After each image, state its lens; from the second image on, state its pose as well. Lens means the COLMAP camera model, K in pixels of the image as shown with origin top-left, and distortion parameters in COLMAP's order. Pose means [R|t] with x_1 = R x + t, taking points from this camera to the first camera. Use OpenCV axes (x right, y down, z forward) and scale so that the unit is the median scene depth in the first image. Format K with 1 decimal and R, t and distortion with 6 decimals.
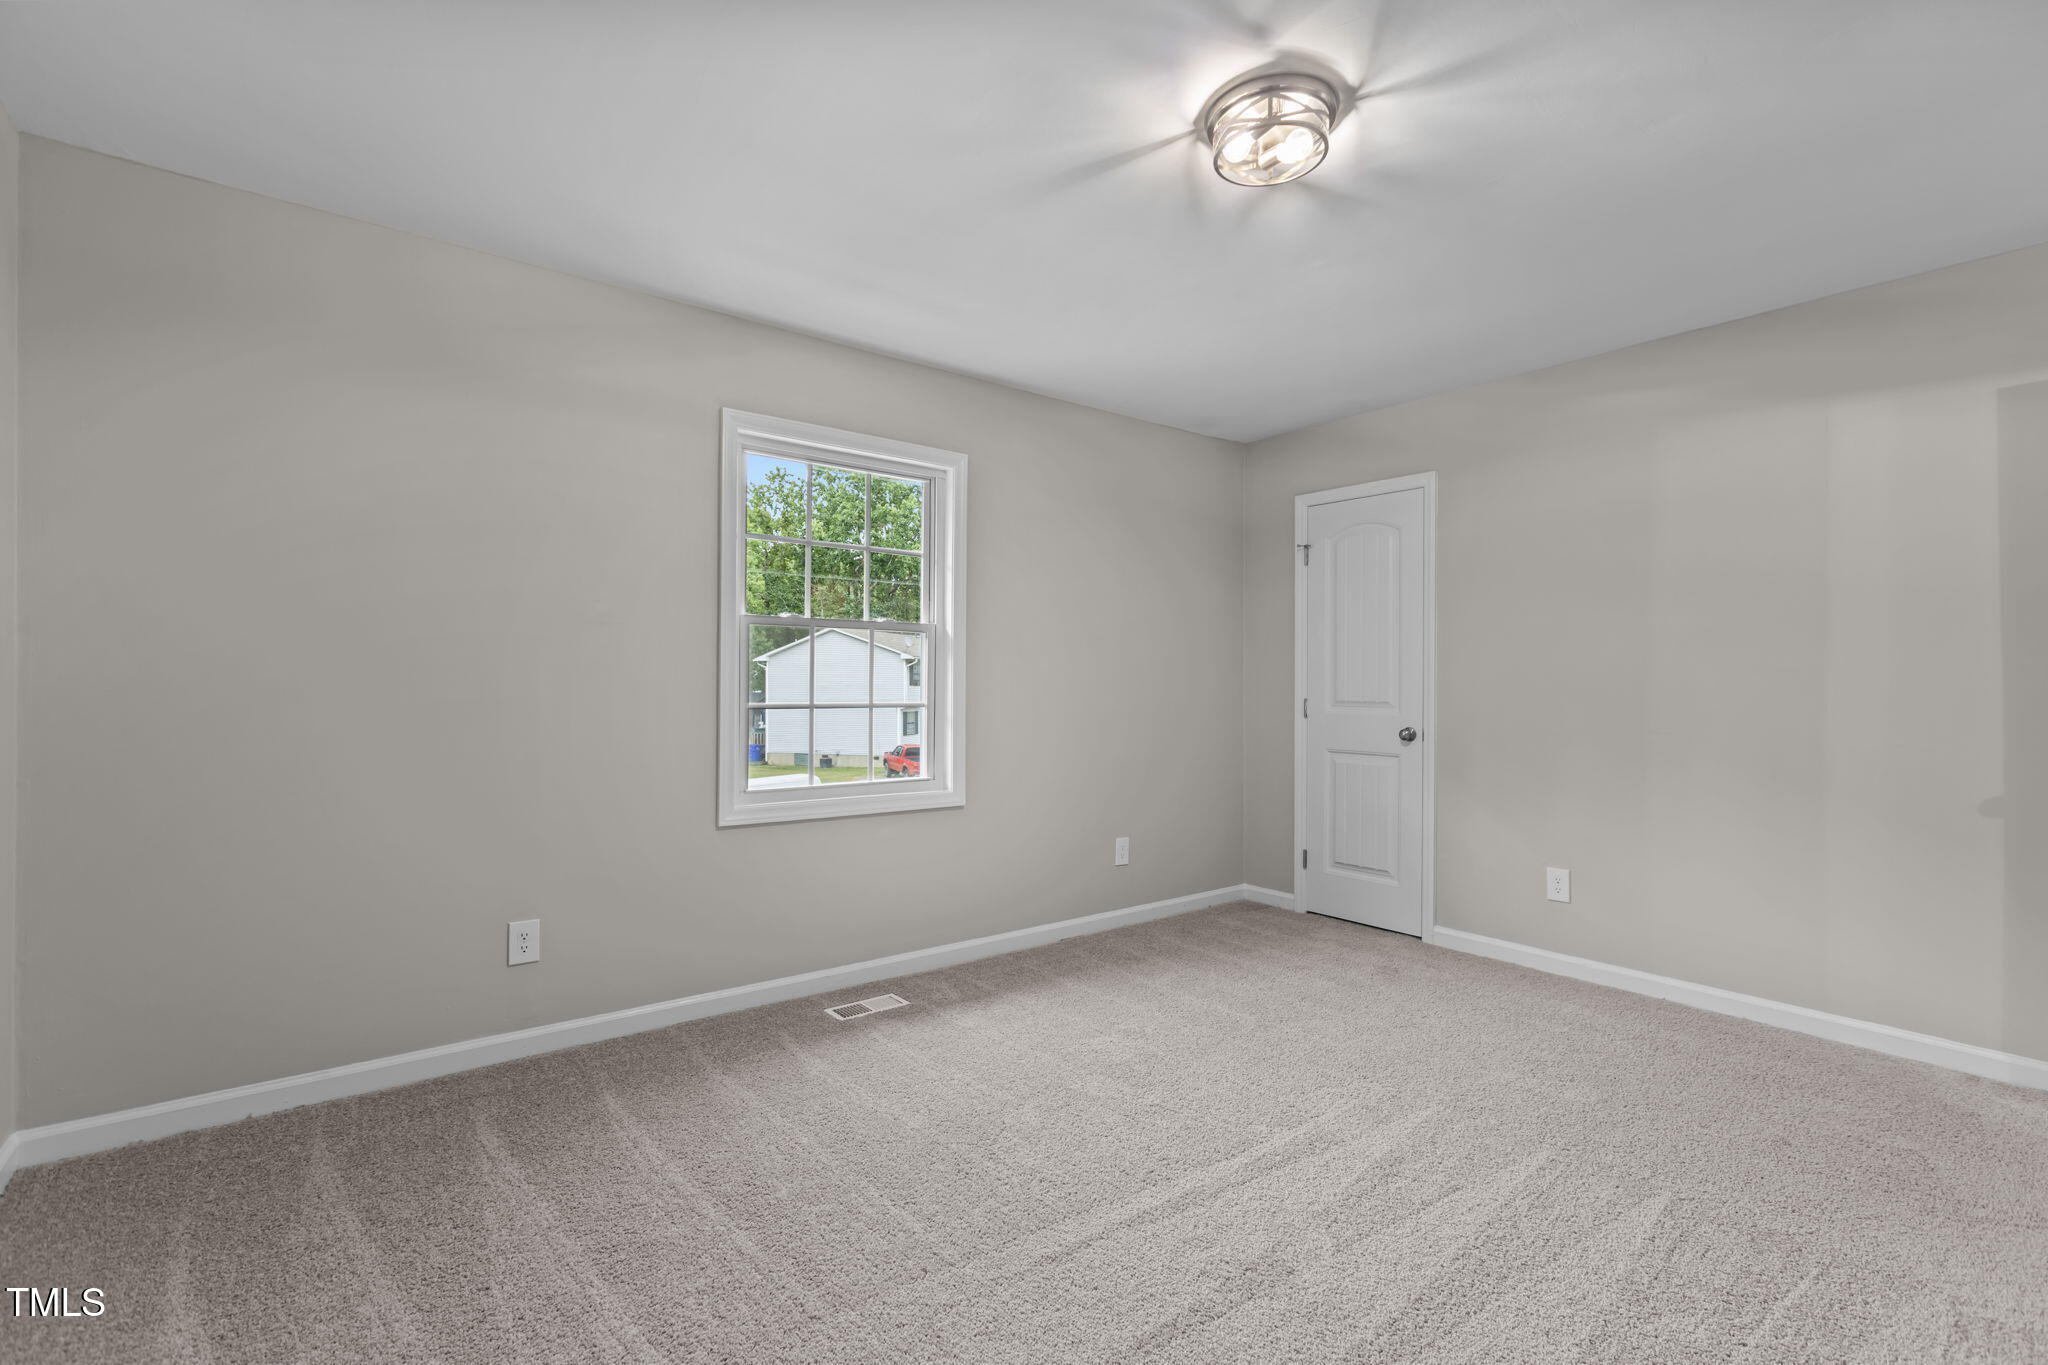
lens RADIAL K [[907.6, 0, 1029.4], [0, 907.6, 684.9], [0, 0, 1]] dist [-0.000612, -0.000251]
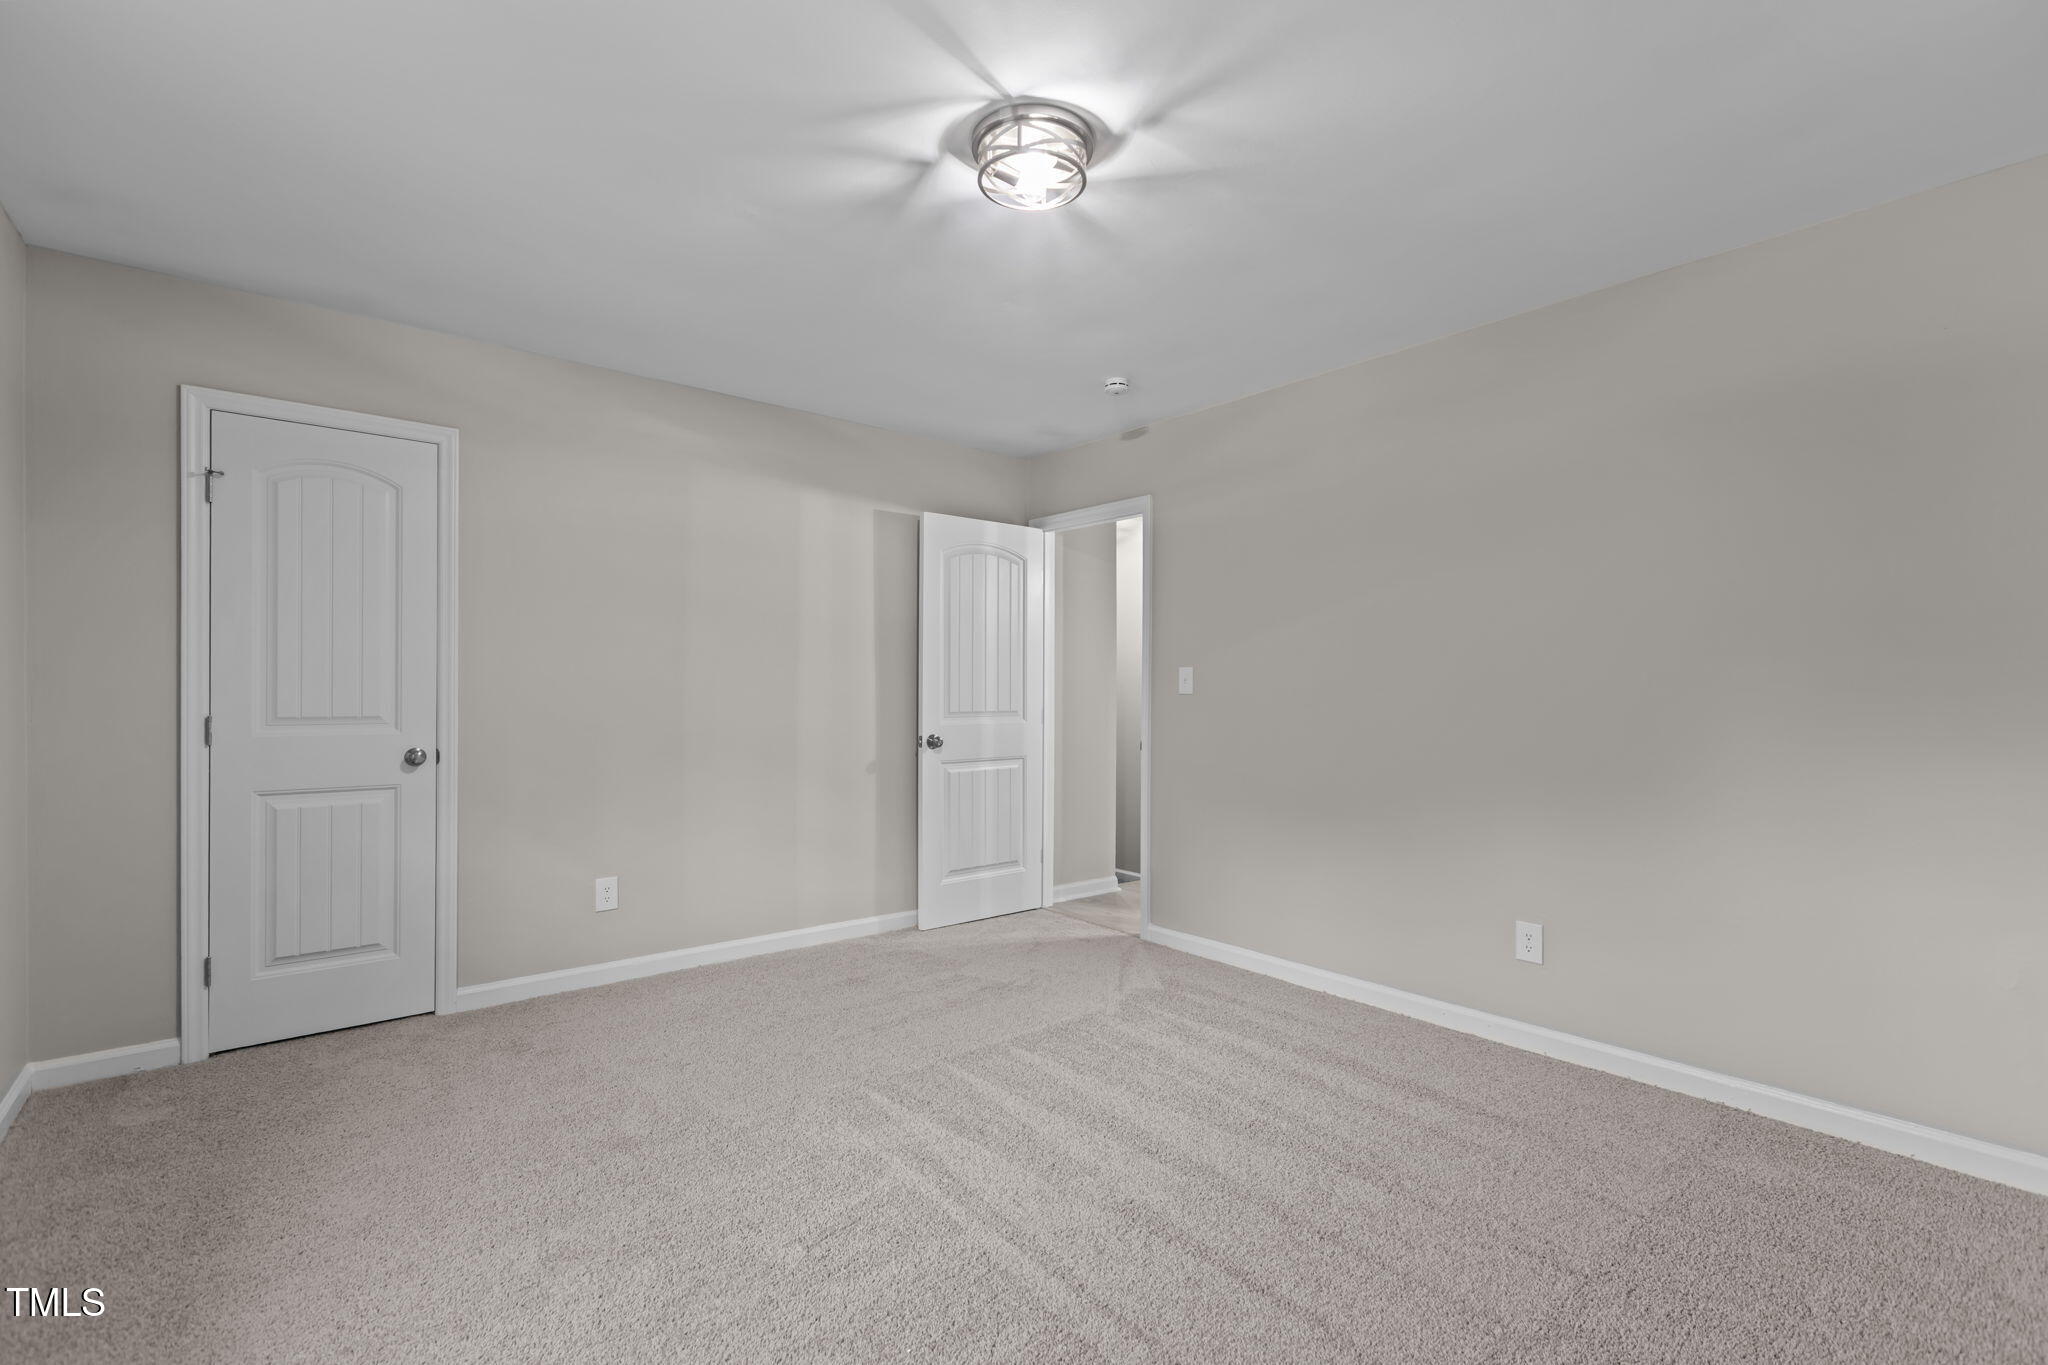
lens RADIAL K [[907.6, 0, 1029.4], [0, 907.6, 684.9], [0, 0, 1]] dist [-0.000612, -0.000251]
pose [[-0.026605, 0.005622, 0.999630, -0.375783], [0.003351, 0.999979, -0.005534, -0.000543], [-0.999640, 0.003202, -0.026623, 0.504209]]
